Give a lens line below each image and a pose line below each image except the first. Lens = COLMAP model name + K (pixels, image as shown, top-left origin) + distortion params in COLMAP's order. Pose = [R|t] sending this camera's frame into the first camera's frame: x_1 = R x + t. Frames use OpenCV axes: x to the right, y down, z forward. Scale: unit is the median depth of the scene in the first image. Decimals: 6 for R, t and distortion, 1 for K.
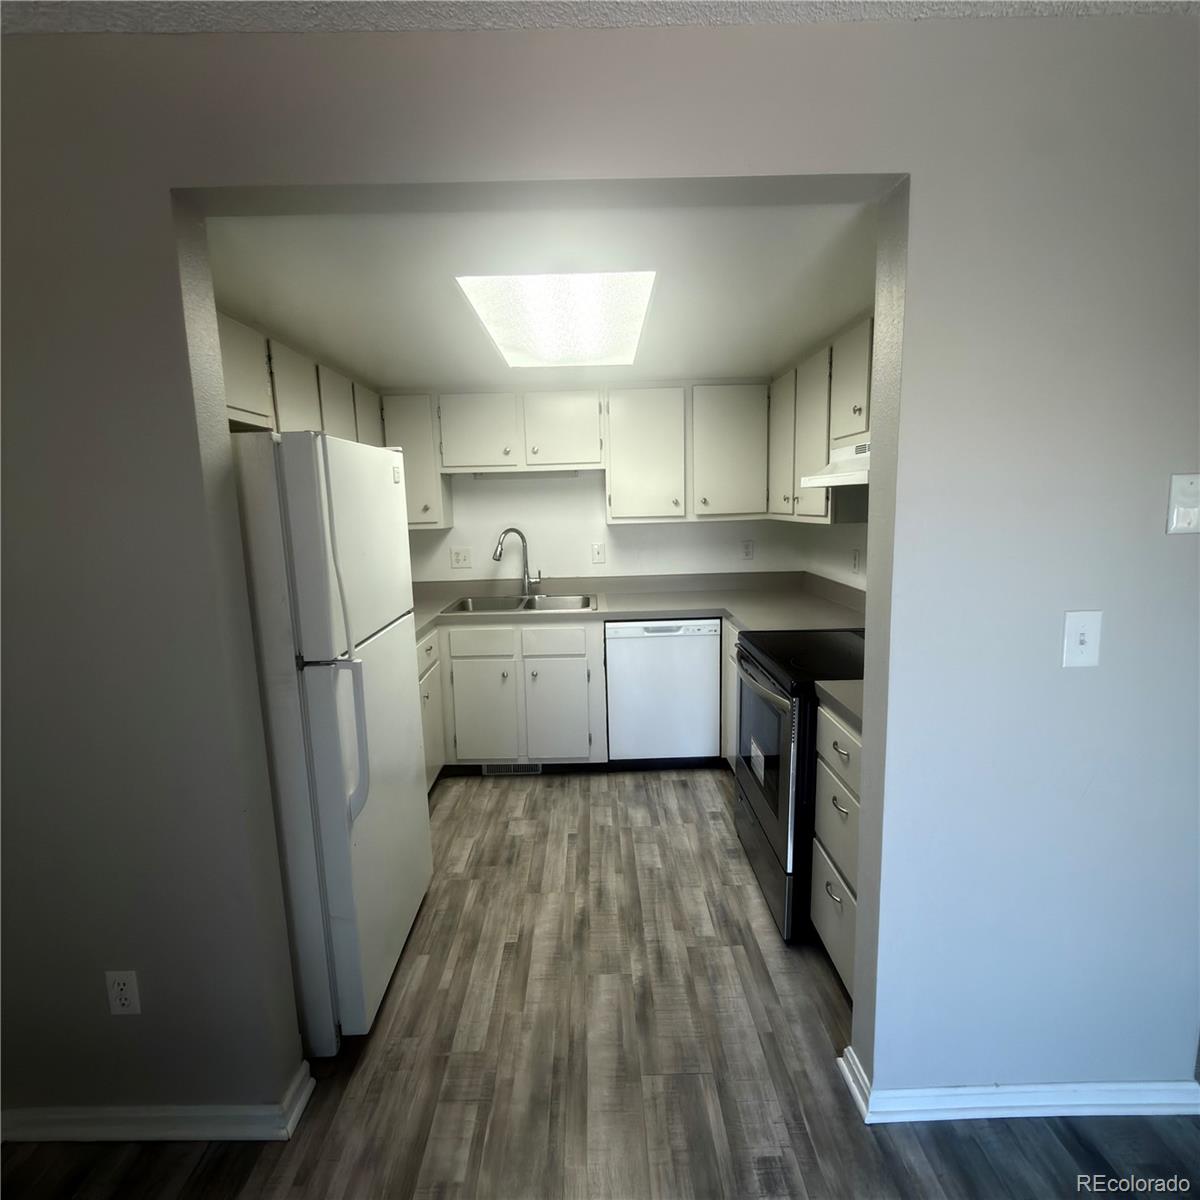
lens RADIAL K [[638.5, 0, 598.5], [0, 638.5, 597.3], [0, 0, 1]] dist [0.001589, 0.000421]
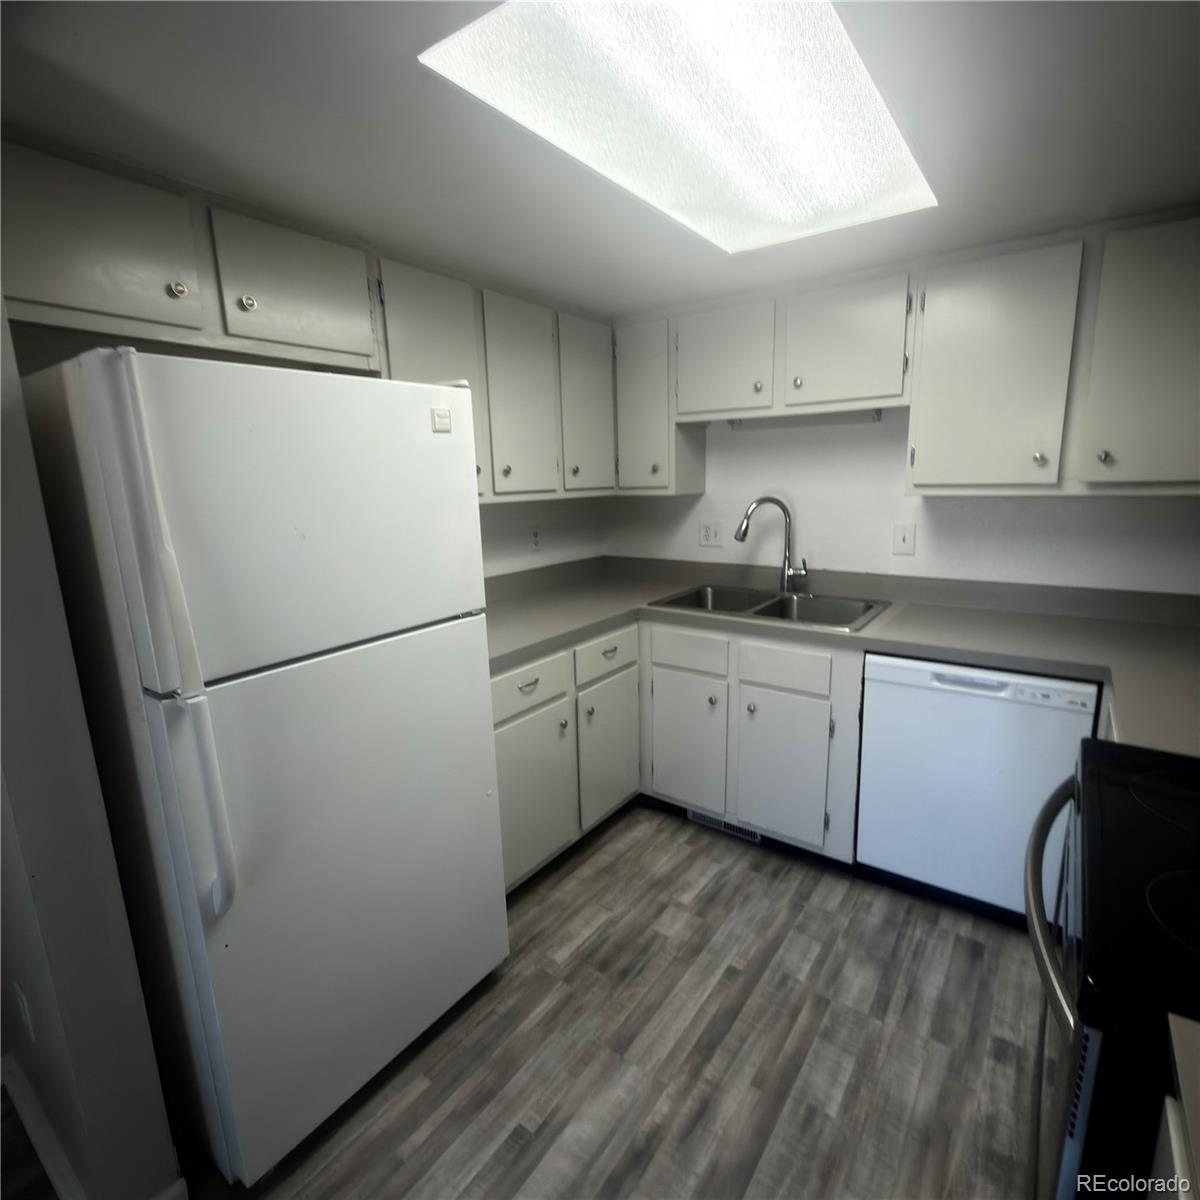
lens RADIAL K [[638.5, 0, 598.5], [0, 638.5, 597.3], [0, 0, 1]] dist [0.001589, 0.000421]
pose [[0.801552, 0.121924, -0.585362, 0.173830], [-0.086191, 0.992325, 0.088666, -0.052448], [0.591680, -0.020617, 0.805909, 0.366739]]
